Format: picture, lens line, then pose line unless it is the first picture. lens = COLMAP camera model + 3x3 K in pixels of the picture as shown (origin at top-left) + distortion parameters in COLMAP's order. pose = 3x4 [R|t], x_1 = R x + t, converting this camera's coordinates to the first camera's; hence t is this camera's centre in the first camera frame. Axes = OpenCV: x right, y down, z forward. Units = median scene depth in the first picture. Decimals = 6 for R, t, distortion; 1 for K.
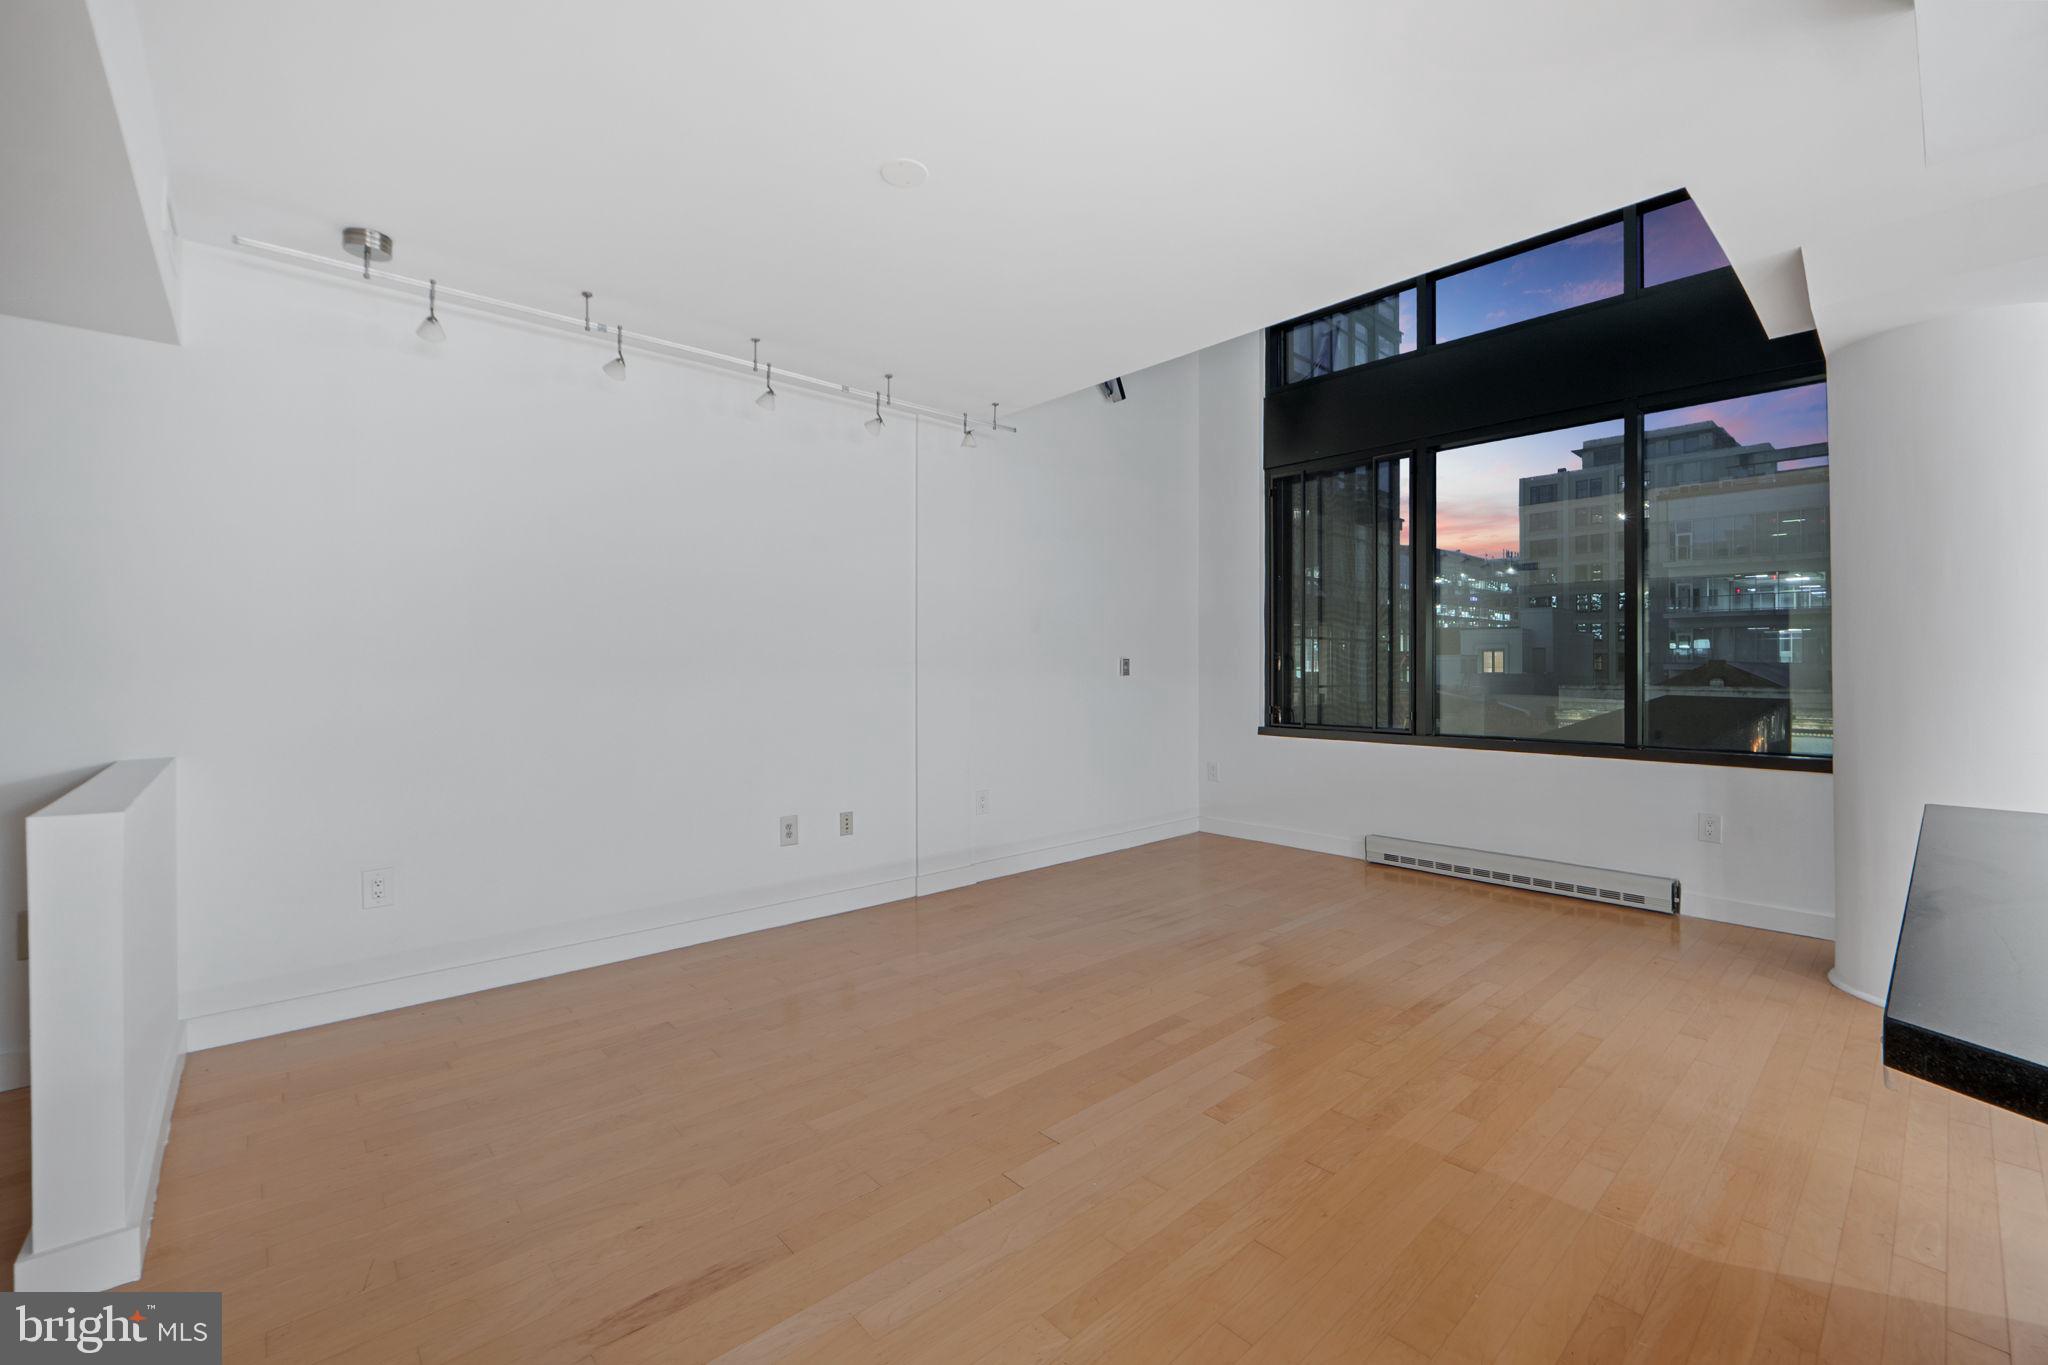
lens RADIAL K [[856.6, 0, 1021.1], [0, 856.6, 664.0], [0, 0, 1]] dist [-0.001490, -0.000113]
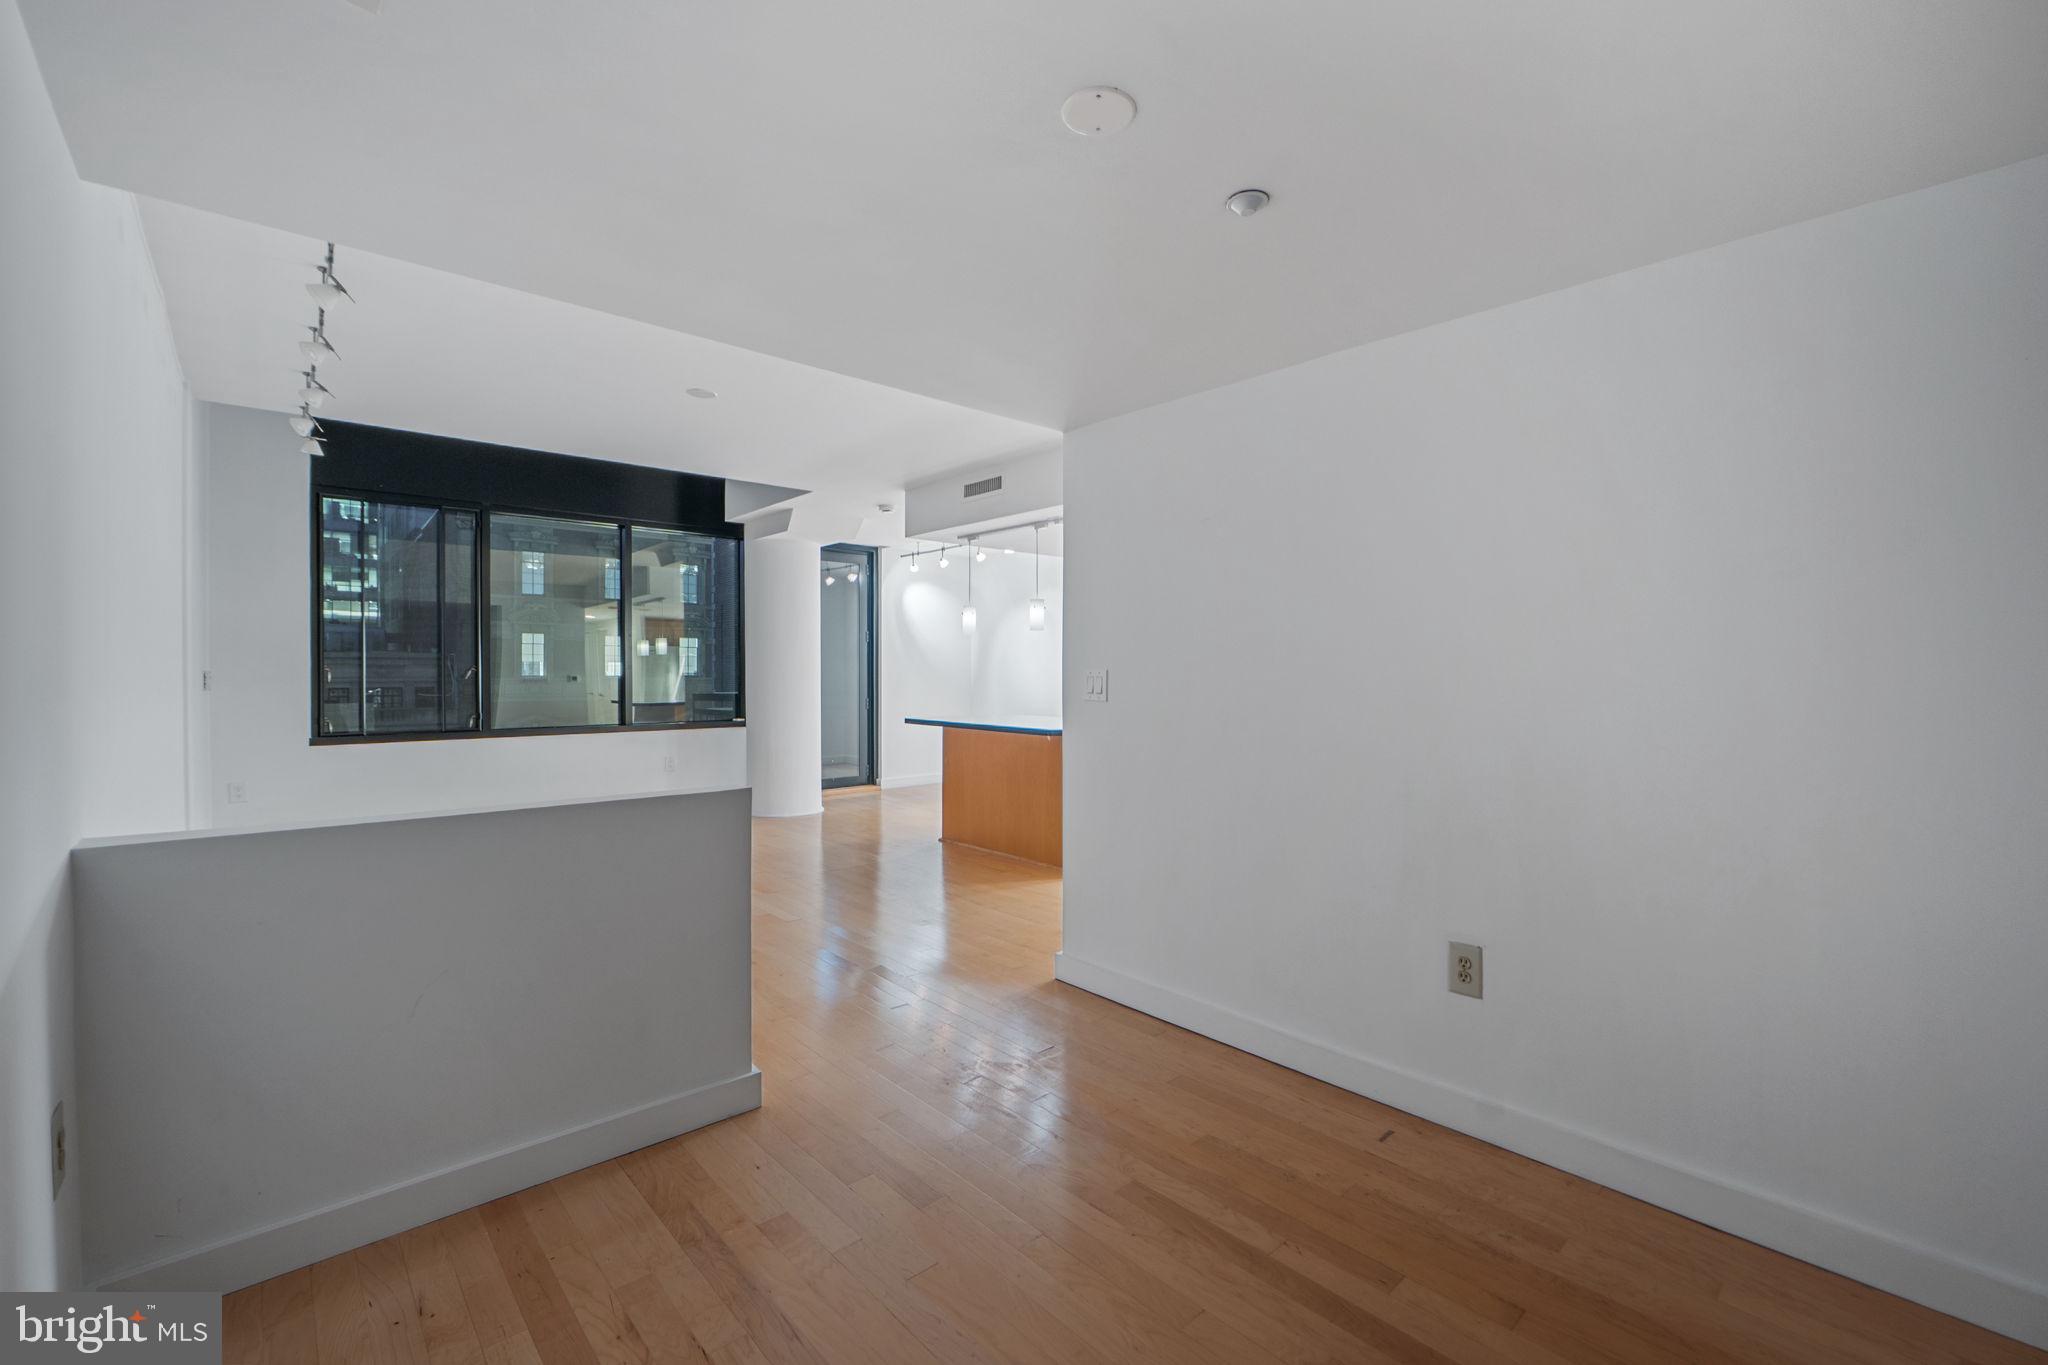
lens RADIAL K [[870.8, 0, 1032.1], [0, 870.8, 693.7], [0, 0, 1]] dist [0.000924, 0.000196]
pose [[0.011095, -0.027660, 0.999556, -1.039198], [-0.002342, 0.999614, 0.027688, -0.015255], [-0.999936, -0.002648, 0.011026, 0.178387]]
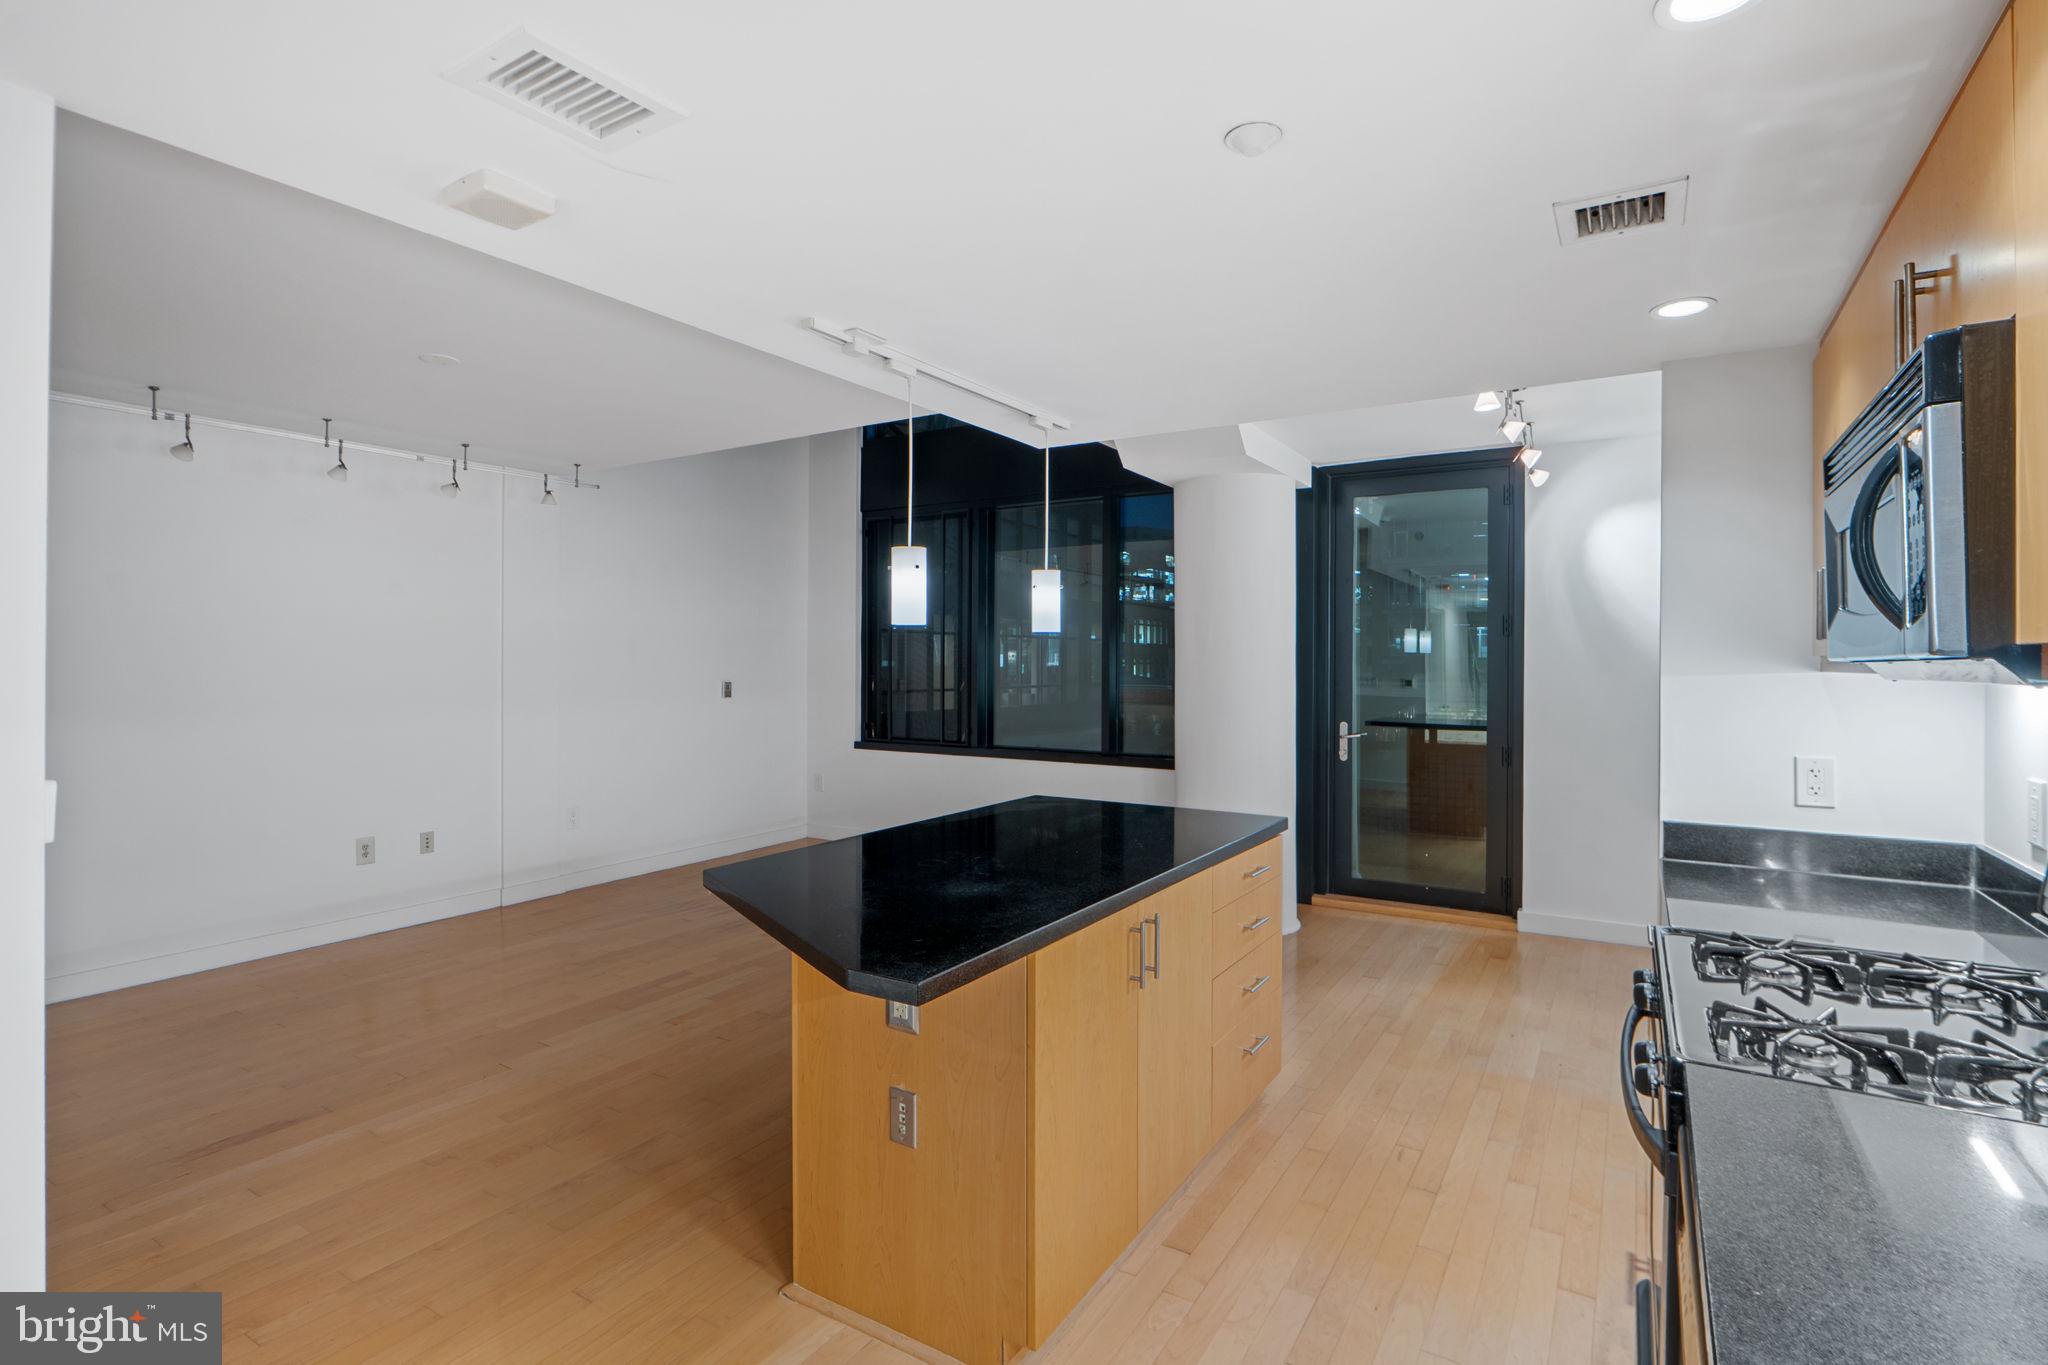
lens RADIAL K [[1002.6, 0, 1023.6], [0, 1002.6, 656.3], [0, 0, 1]] dist [-0.003054, -0.000248]
pose [[0.962055, 0.002485, 0.272844, 0.182246], [-0.003423, 0.999990, 0.002963, -0.059265], [-0.272834, -0.003784, 0.962054, -0.445220]]
